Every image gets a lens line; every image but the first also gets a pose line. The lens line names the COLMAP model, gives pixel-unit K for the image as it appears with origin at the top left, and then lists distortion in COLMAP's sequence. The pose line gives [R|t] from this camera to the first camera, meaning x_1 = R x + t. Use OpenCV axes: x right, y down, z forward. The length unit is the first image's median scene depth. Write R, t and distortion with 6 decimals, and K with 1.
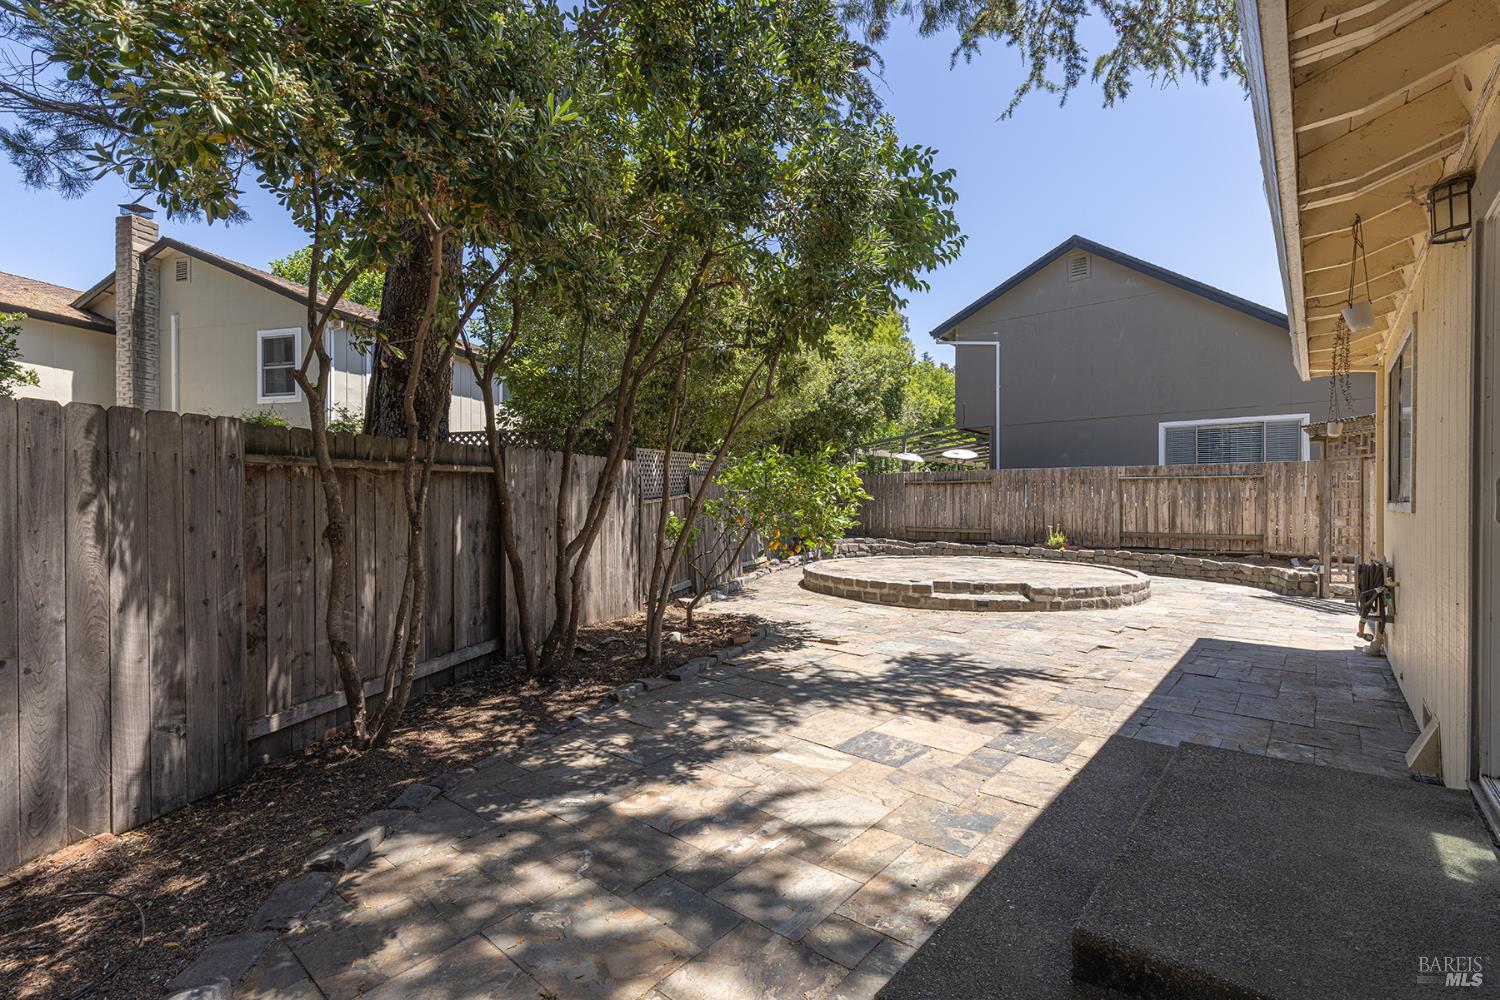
lens RADIAL K [[677.9, 0, 754.3], [0, 677.9, 503.3], [0, 0, 1]] dist [0.011614, -0.000042]
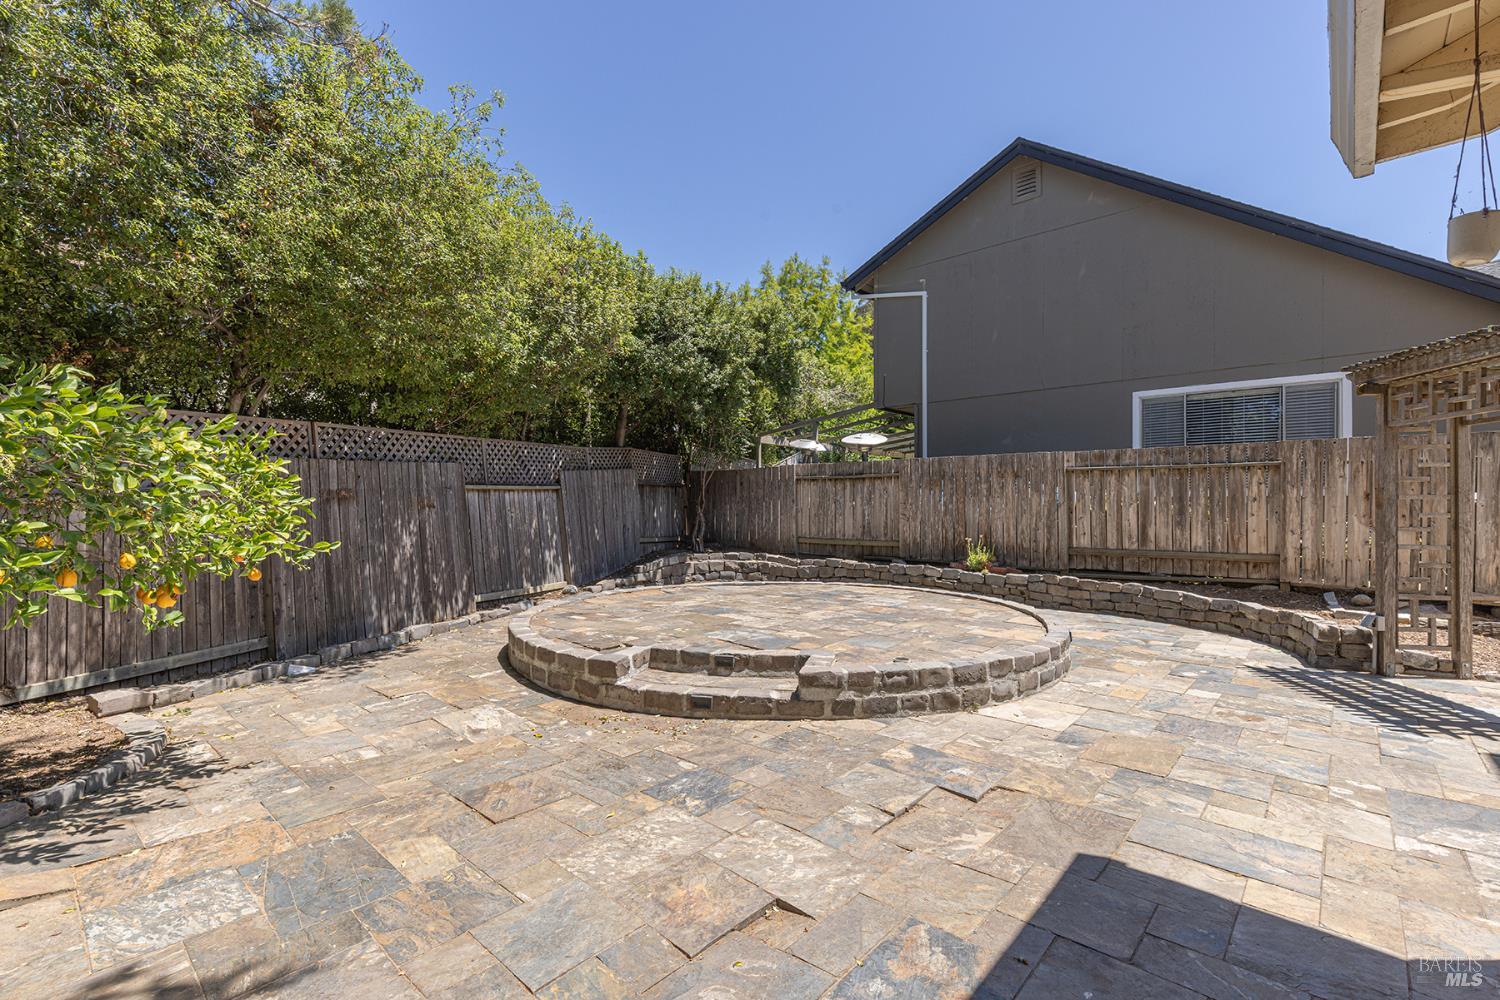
lens RADIAL K [[677.9, 0, 755.0], [0, 677.9, 502.5], [0, 0, 1]] dist [0.011614, -0.000042]
pose [[0.999605, -0.000161, -0.028095, 0.258586], [-0.000021, 0.999979, -0.006451, 0.001579], [0.028095, 0.006449, 0.999584, 0.328485]]
